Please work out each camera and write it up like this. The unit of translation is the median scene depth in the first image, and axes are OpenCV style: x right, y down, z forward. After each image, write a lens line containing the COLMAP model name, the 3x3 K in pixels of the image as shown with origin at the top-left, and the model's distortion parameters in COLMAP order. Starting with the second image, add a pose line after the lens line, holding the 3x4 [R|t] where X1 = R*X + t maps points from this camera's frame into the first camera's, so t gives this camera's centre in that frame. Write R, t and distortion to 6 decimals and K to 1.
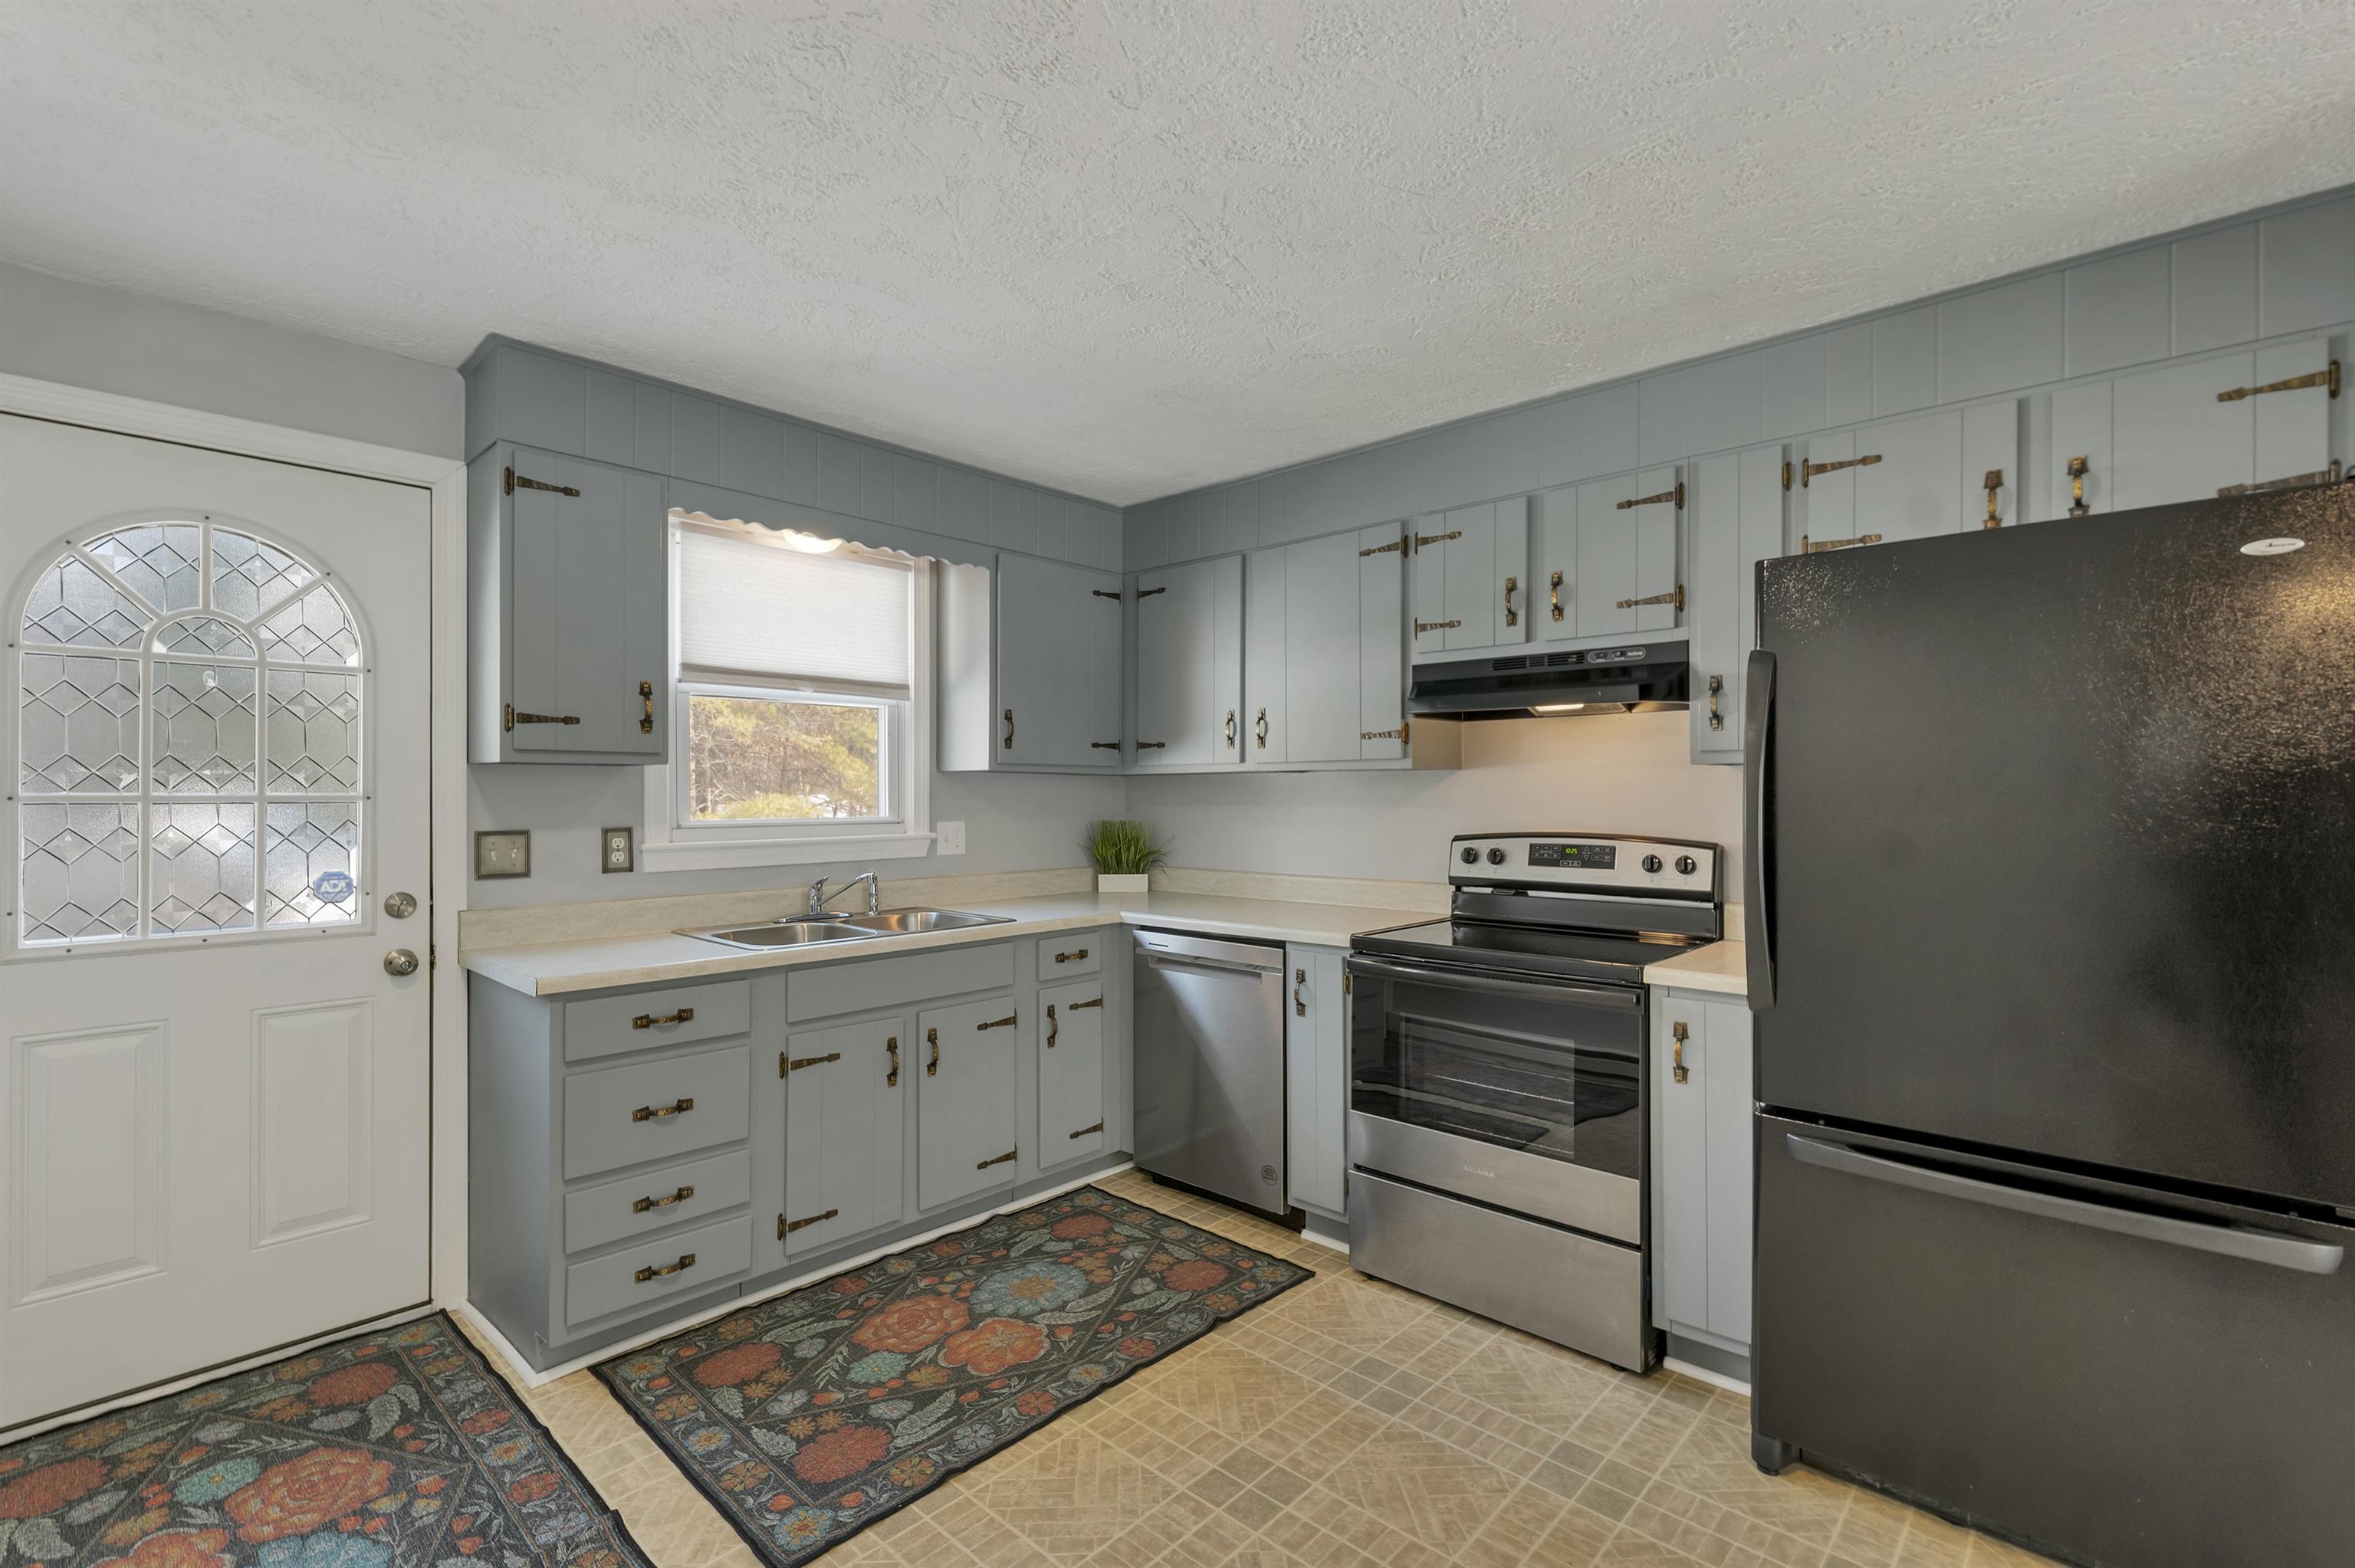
lens RADIAL K [[1043.8, 0, 1176.7], [0, 1043.8, 792.6], [0, 0, 1]] dist [-0.002742, -0.000133]
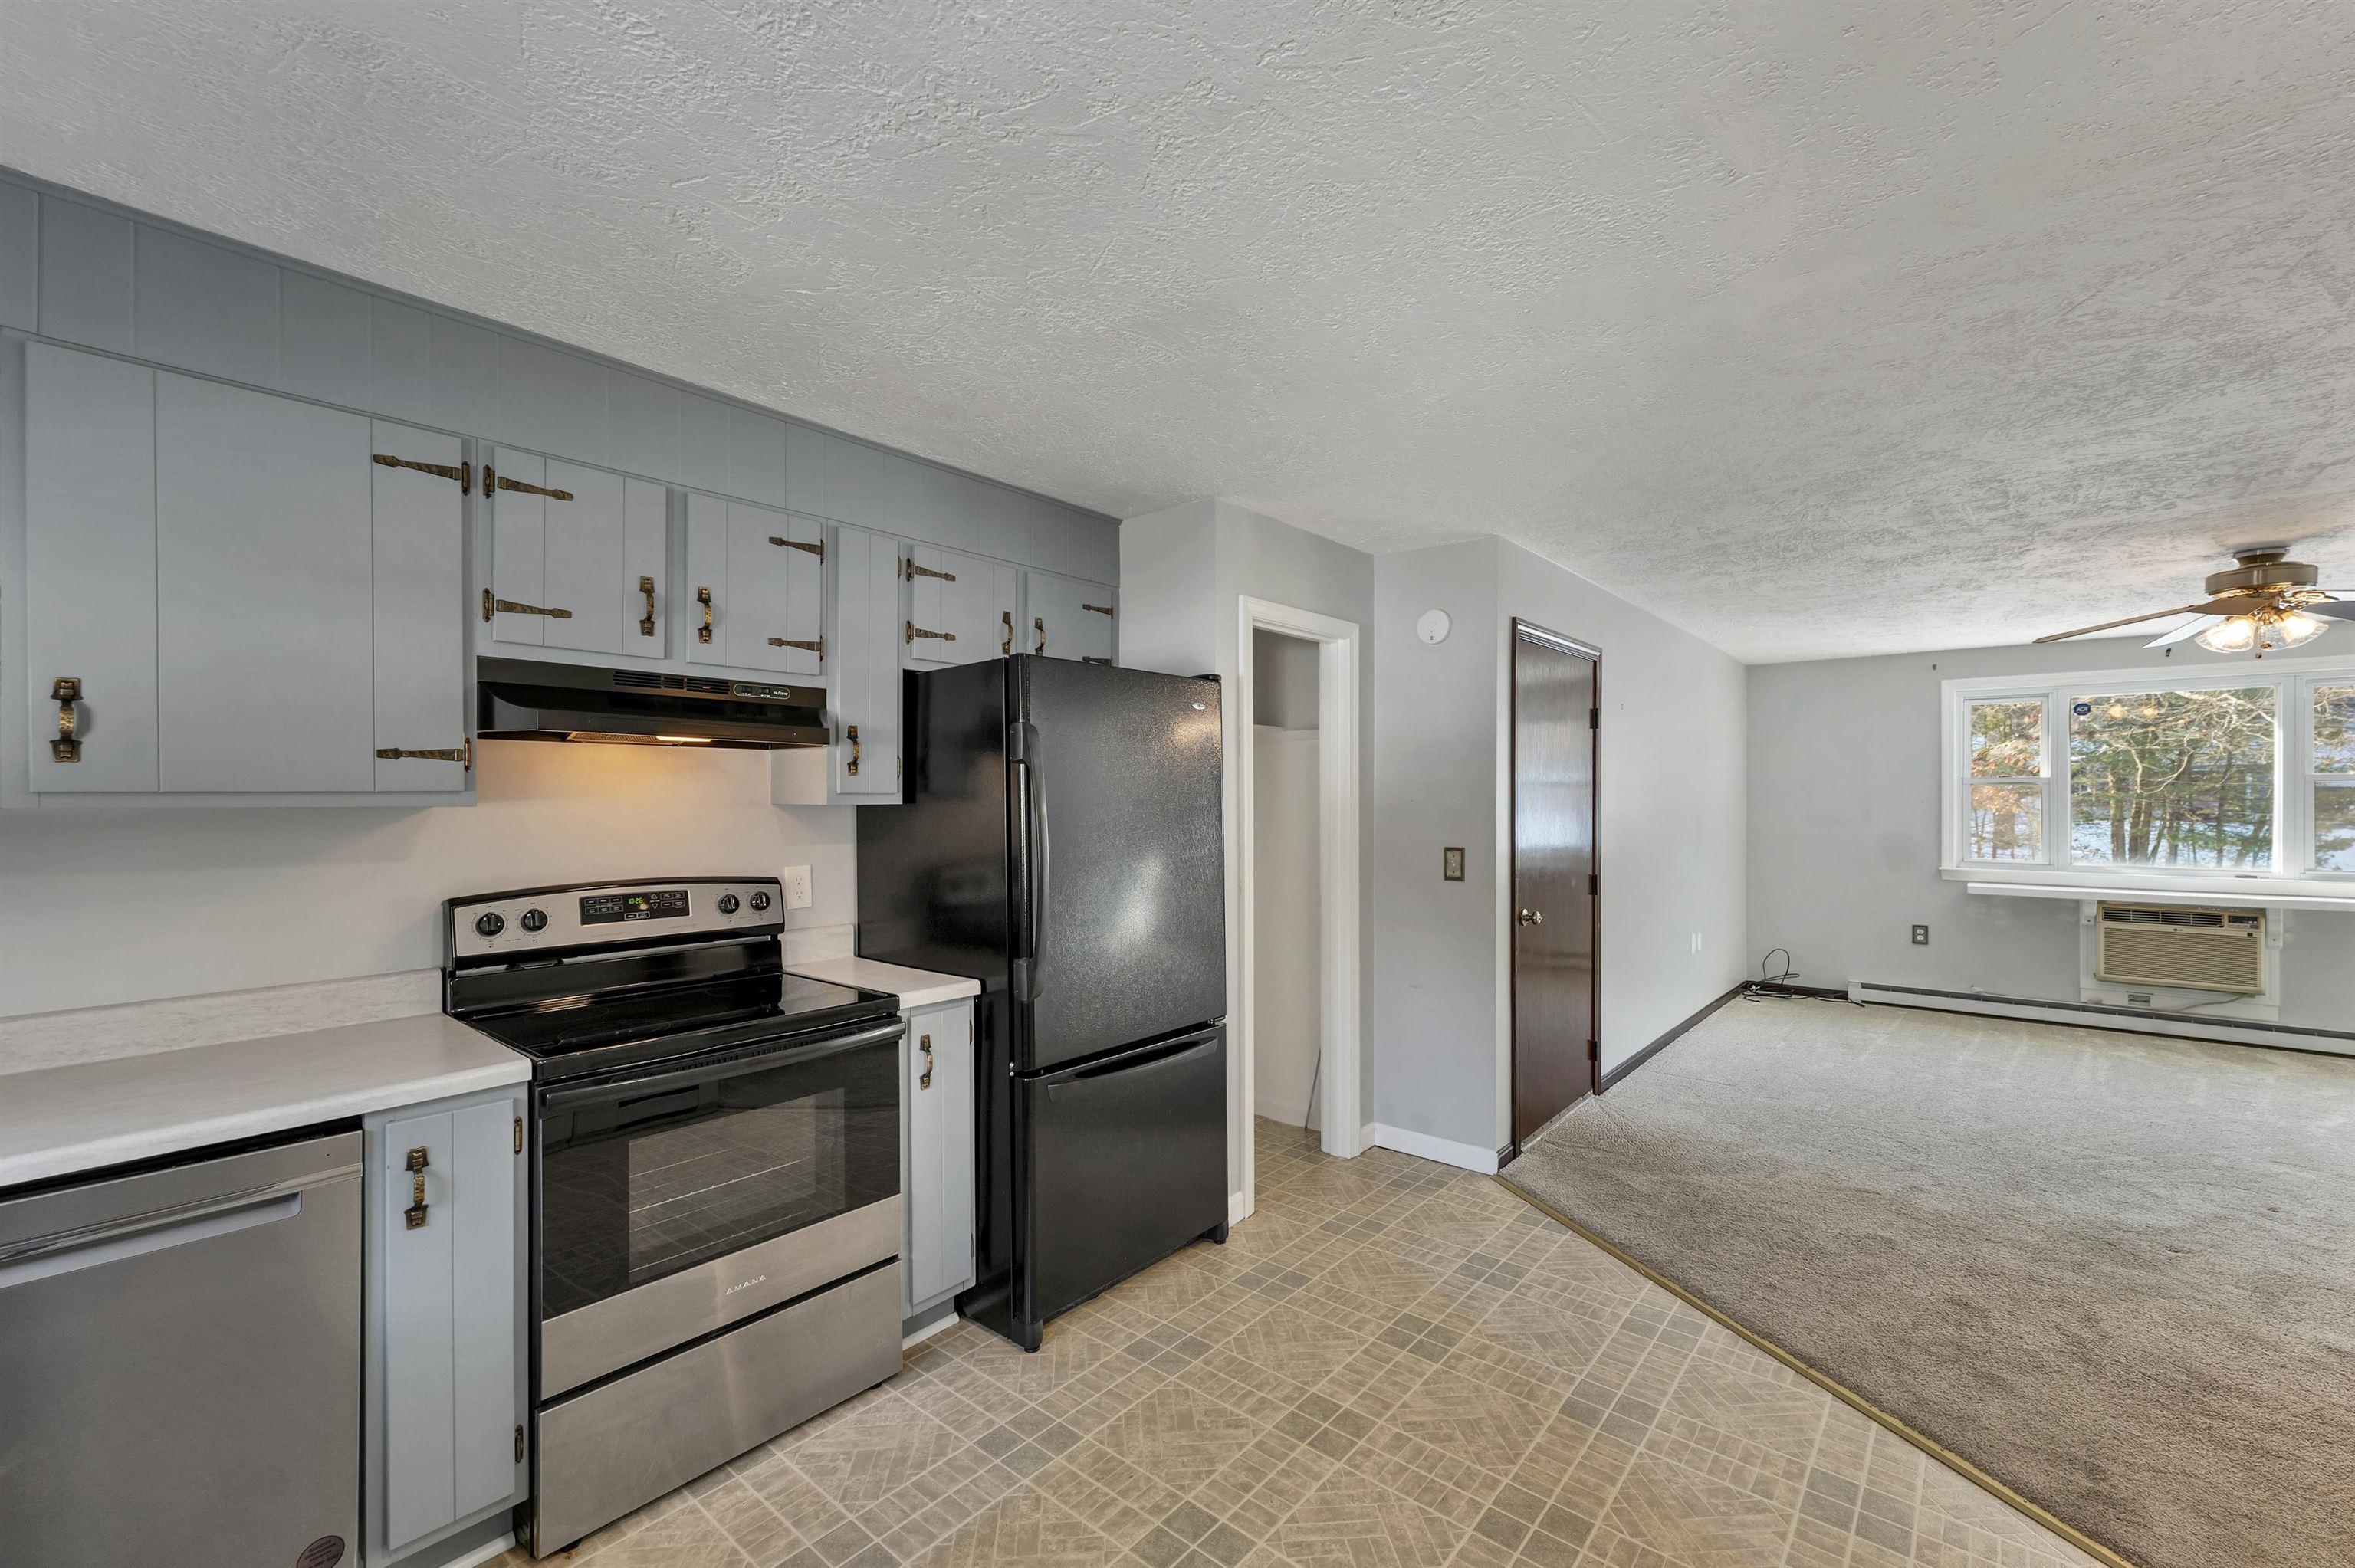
lens RADIAL K [[972.1, 0, 1195.2], [0, 972.1, 791.3], [0, 0, 1]] dist [0.005099, 0.000135]
pose [[-0.054348, 0.005034, 0.998509, -0.481783], [-0.001894, 0.999985, -0.005144, -0.033591], [-0.998520, -0.002170, -0.054338, 0.618839]]
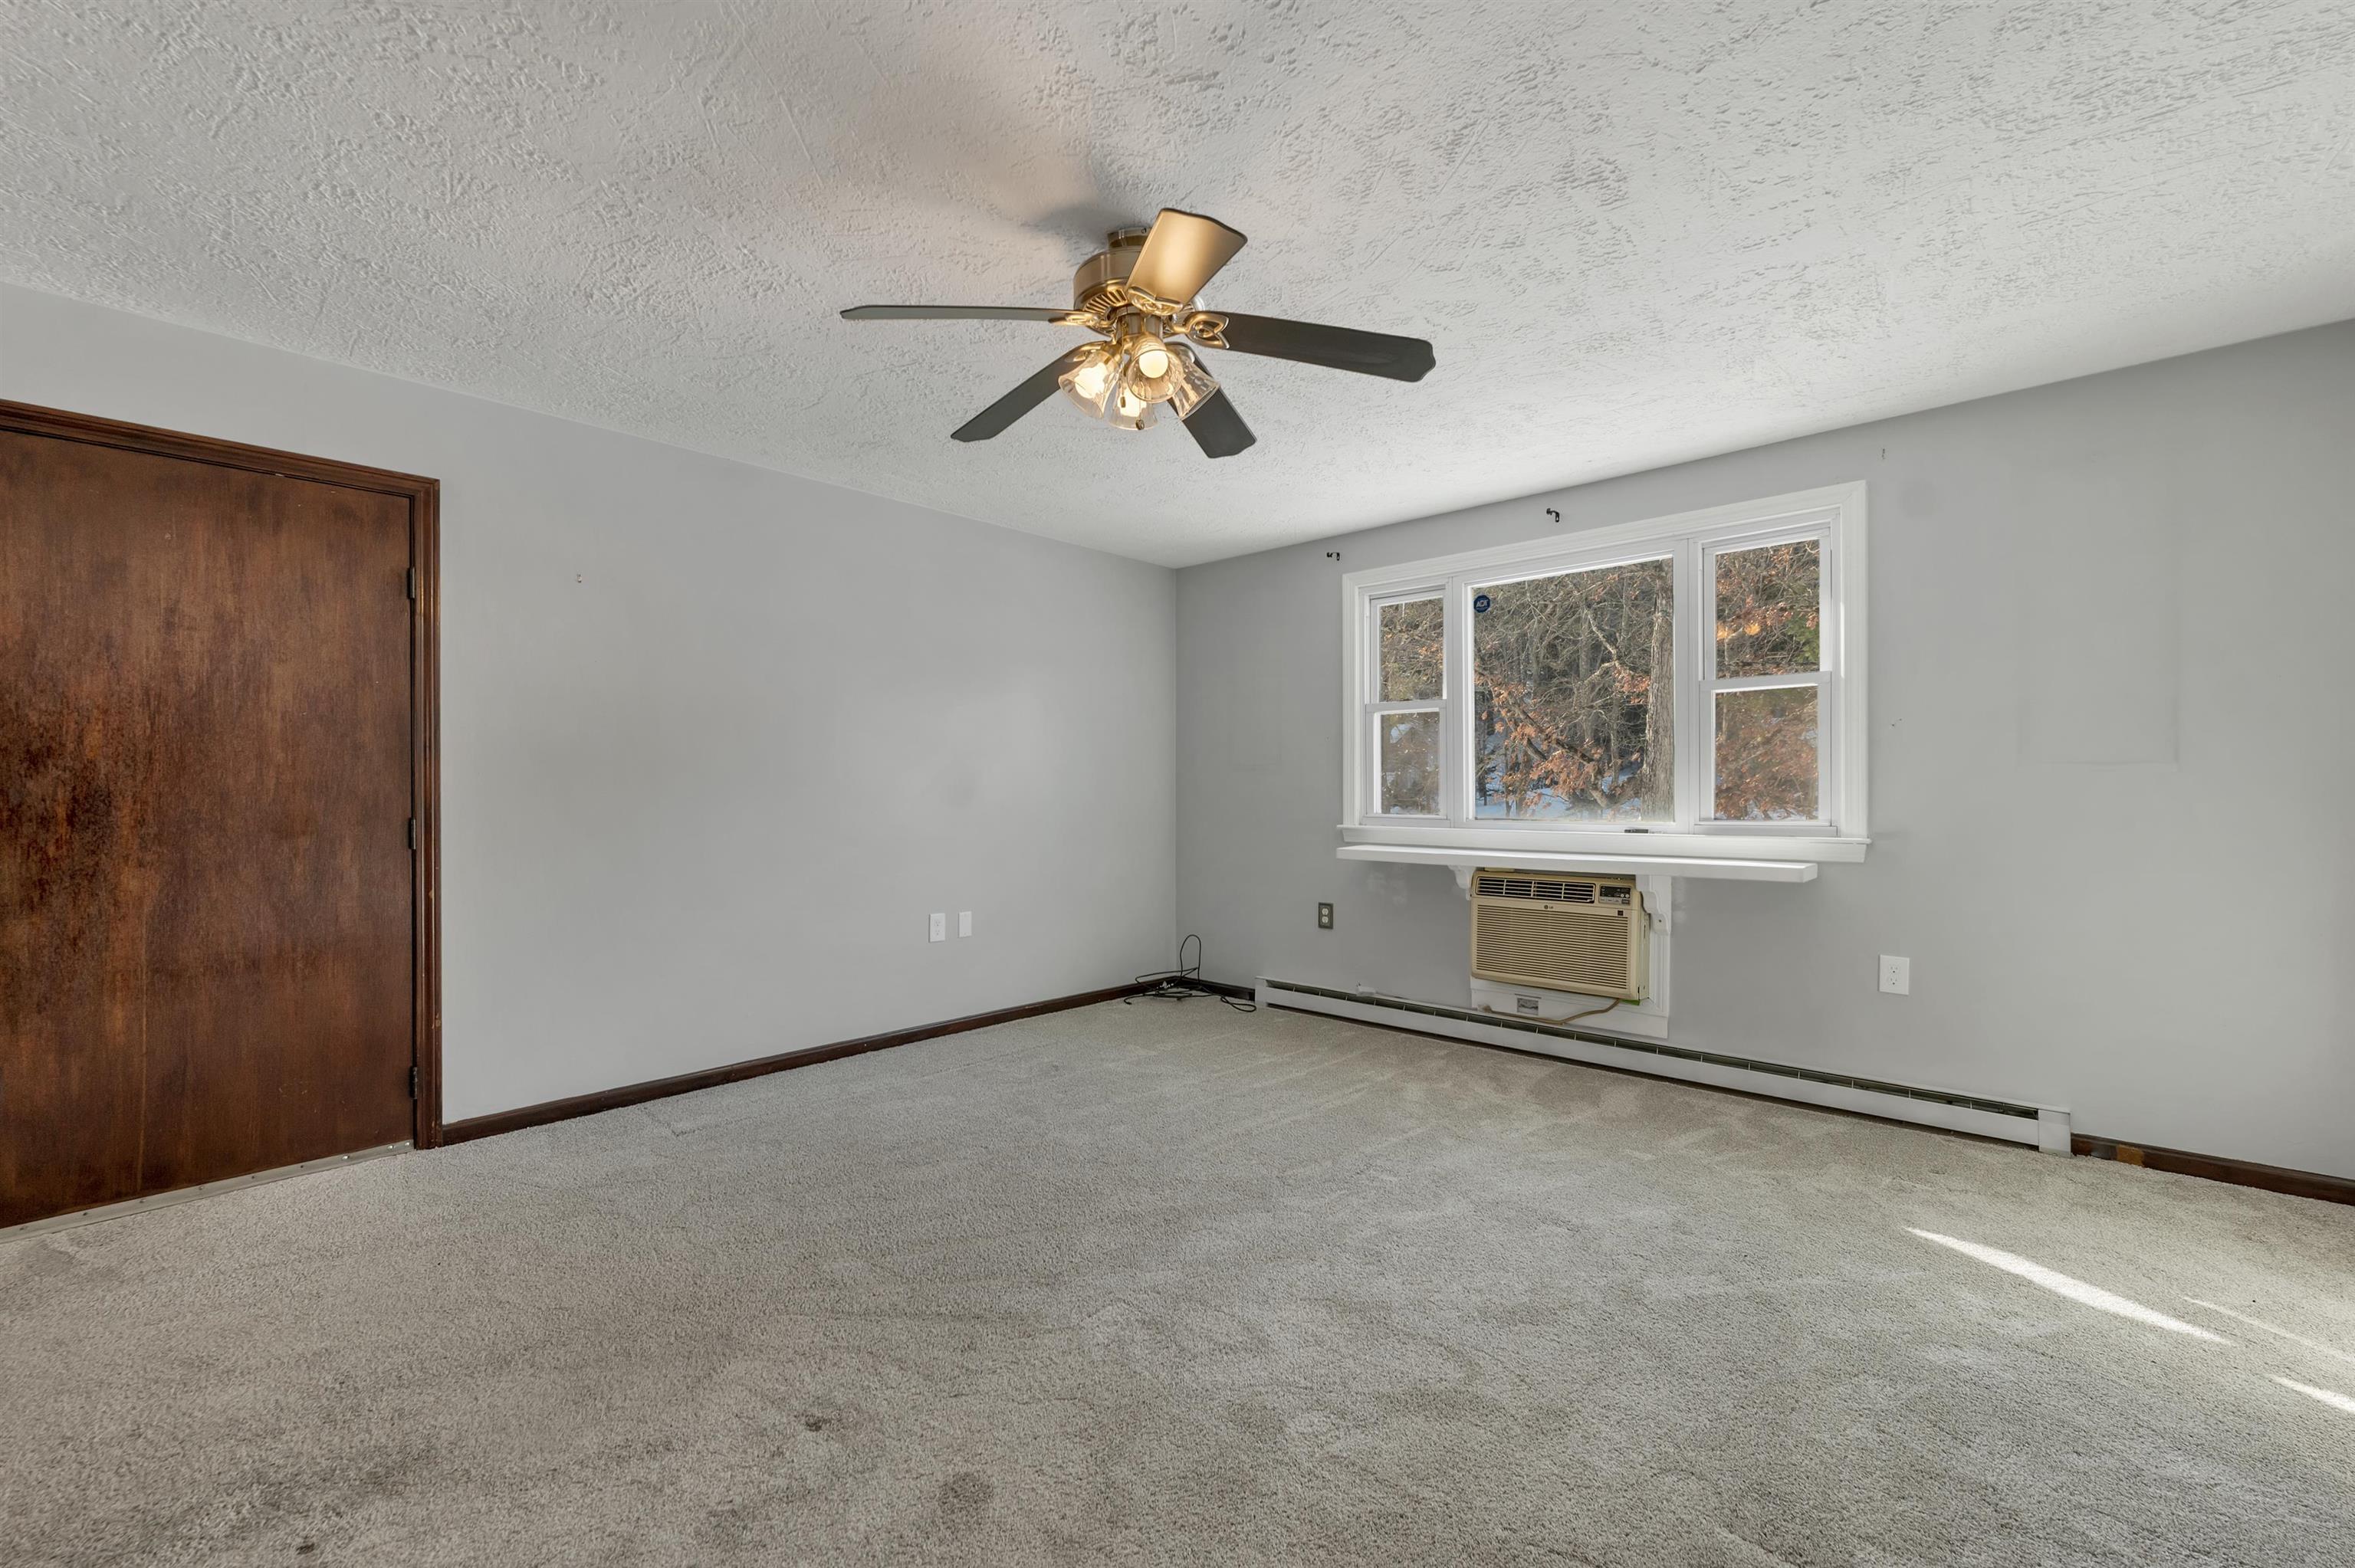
lens RADIAL K [[952.5, 0, 1180.7], [0, 952.5, 799.6], [0, 0, 1]] dist [0.000204, -0.000070]
pose [[0.005580, -0.010917, 0.999925, 0.022885], [0.002461, 0.999938, 0.010903, 0.062103], [-0.999981, 0.002400, 0.005607, -0.917216]]
